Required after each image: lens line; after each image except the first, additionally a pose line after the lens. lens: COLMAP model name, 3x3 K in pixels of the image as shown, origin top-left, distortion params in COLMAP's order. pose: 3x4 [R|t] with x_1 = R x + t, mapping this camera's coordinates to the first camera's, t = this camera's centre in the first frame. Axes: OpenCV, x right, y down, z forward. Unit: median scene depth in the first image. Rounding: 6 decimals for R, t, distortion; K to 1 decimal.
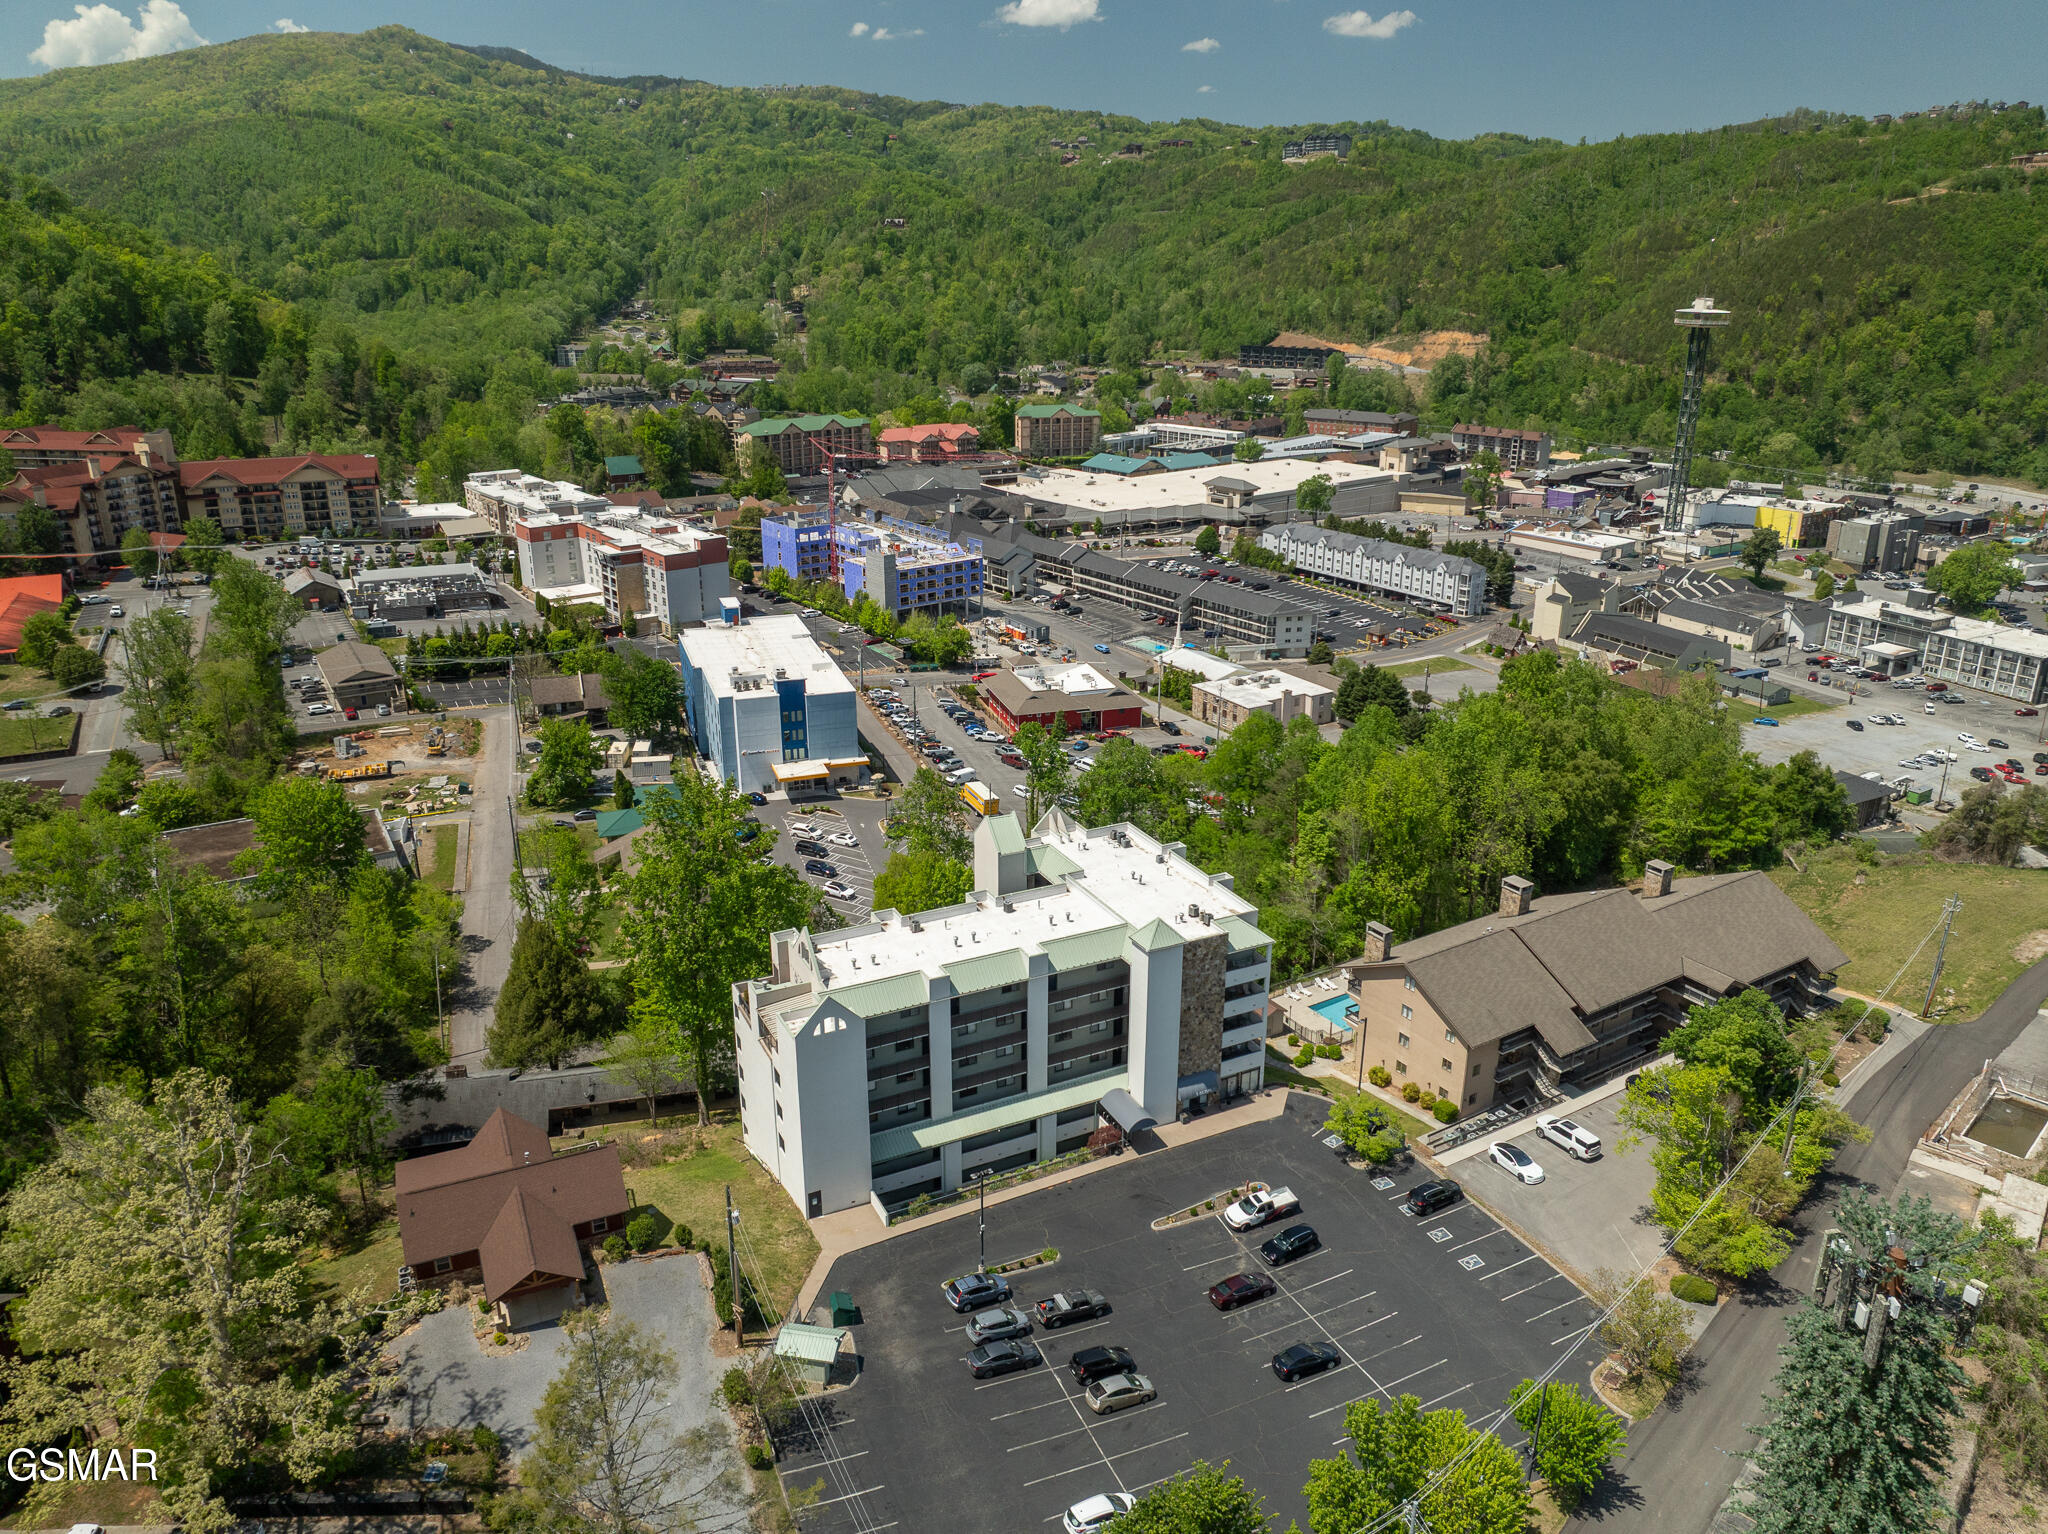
lens RADIAL K [[1447.2, 0, 1034.3], [0, 1447.2, 772.8], [0, 0, 1]] dist [-0.003094, -0.094323]
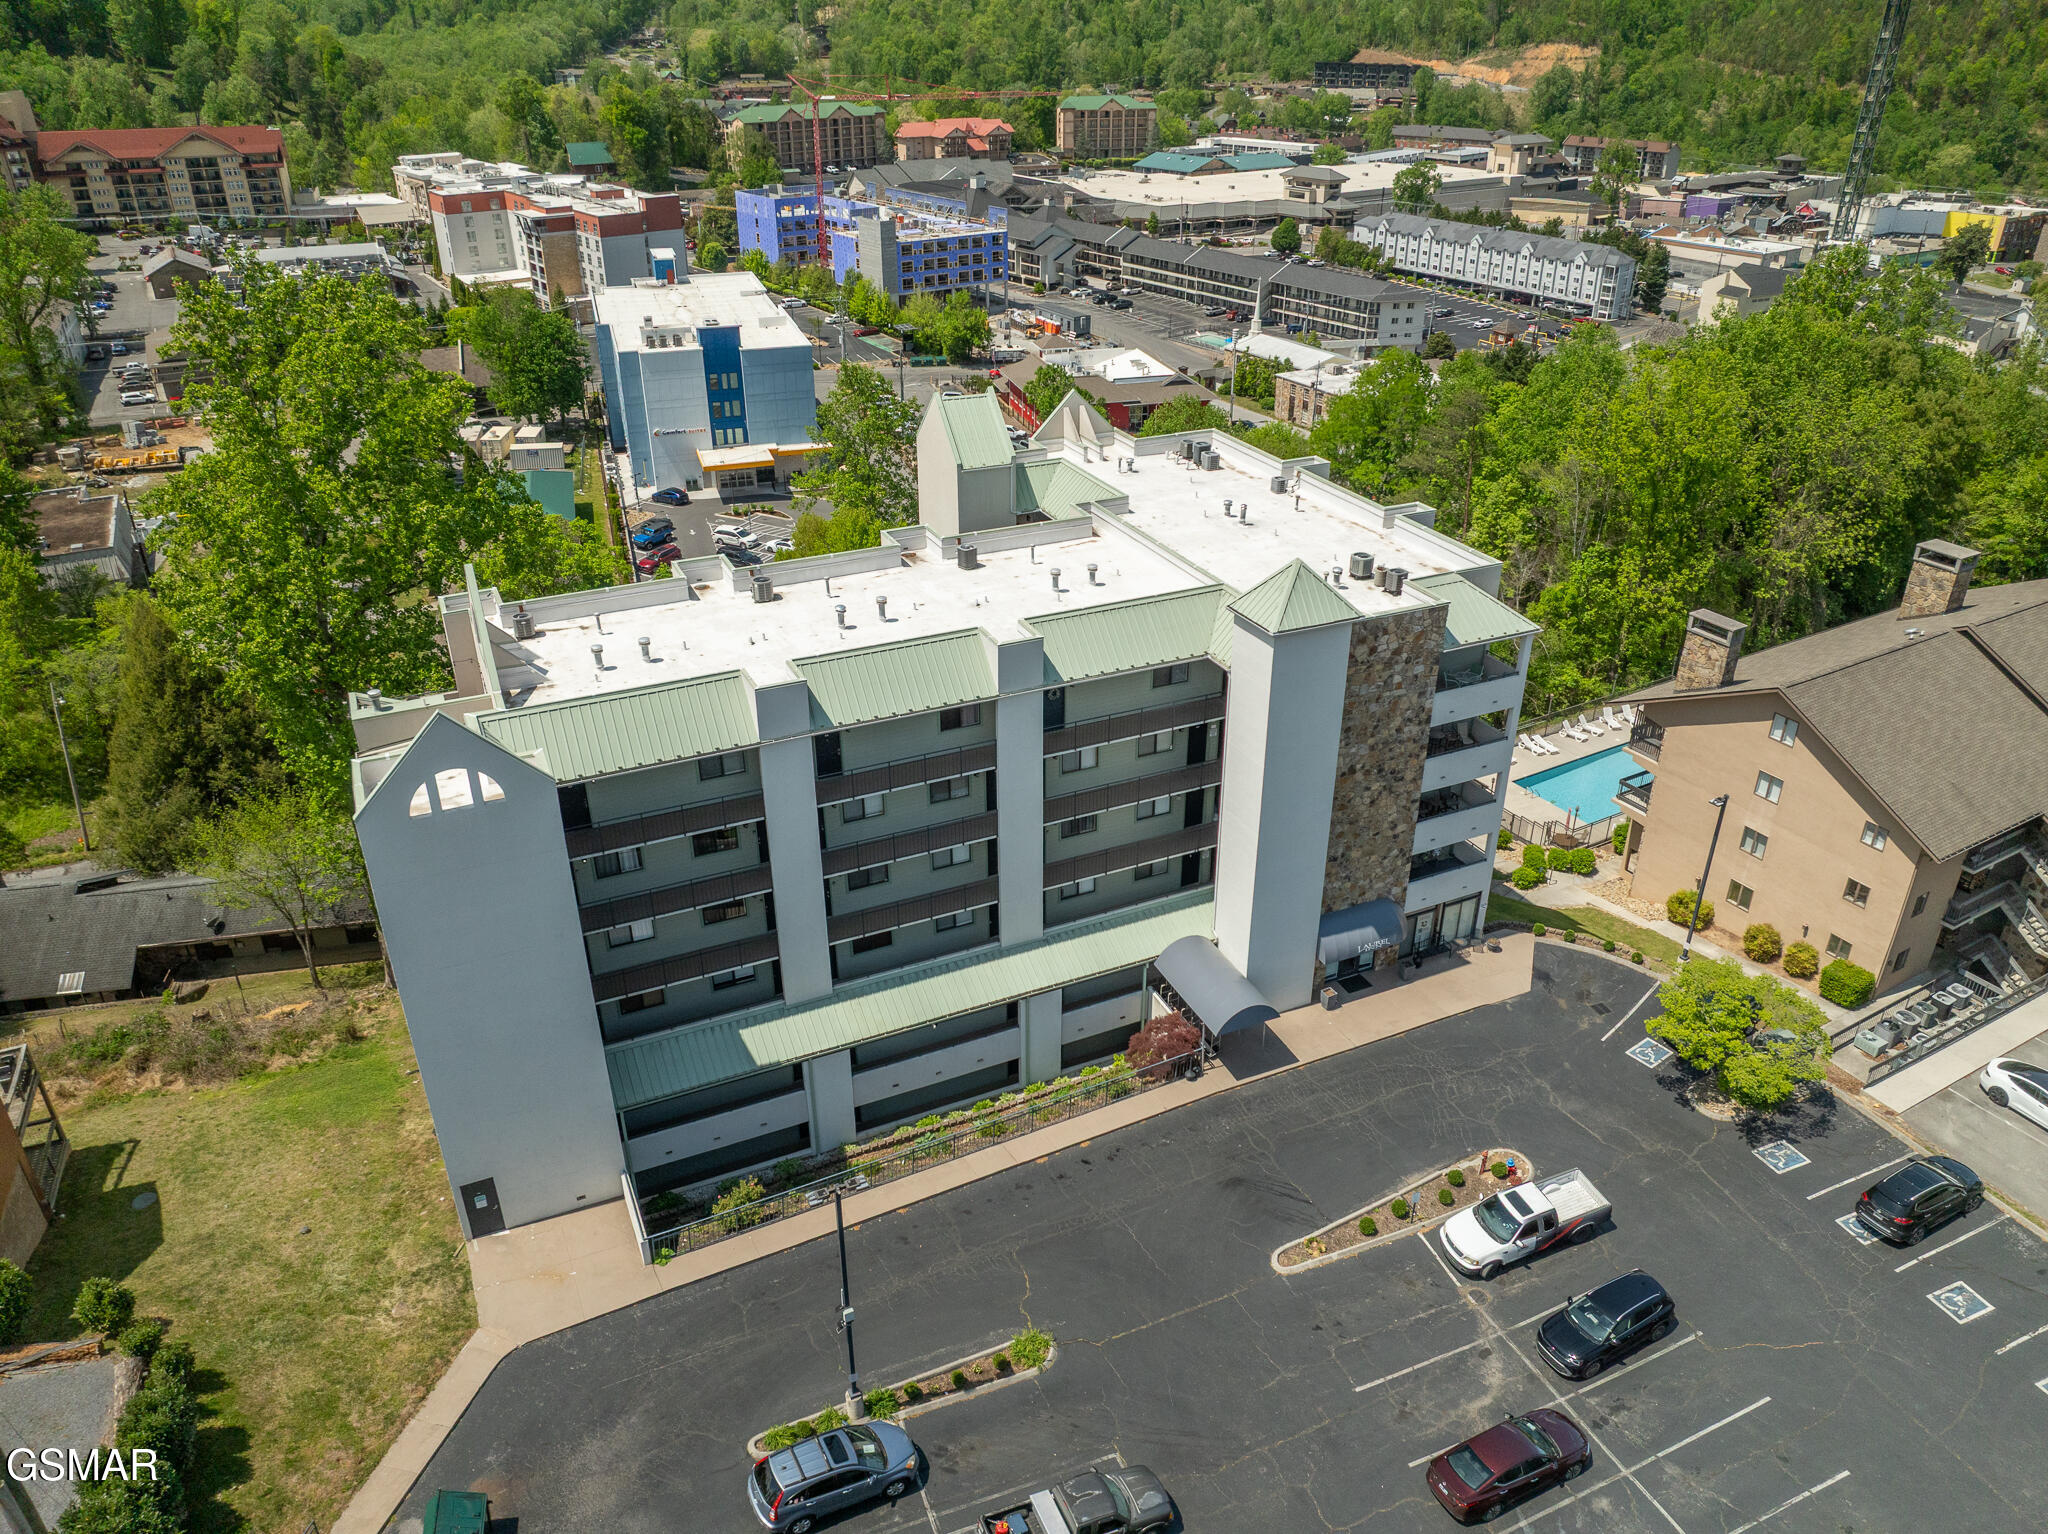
lens RADIAL K [[1431.5, 0, 1028.0], [0, 1431.5, 765.9], [0, 0, 1]] dist [-0.044233, 0.010643]
pose [[0.999286, 0.011042, -0.036123, 0.016849], [-0.005995, 0.990559, 0.136956, 0.083336], [0.037295, -0.136642, 0.989918, 0.455484]]
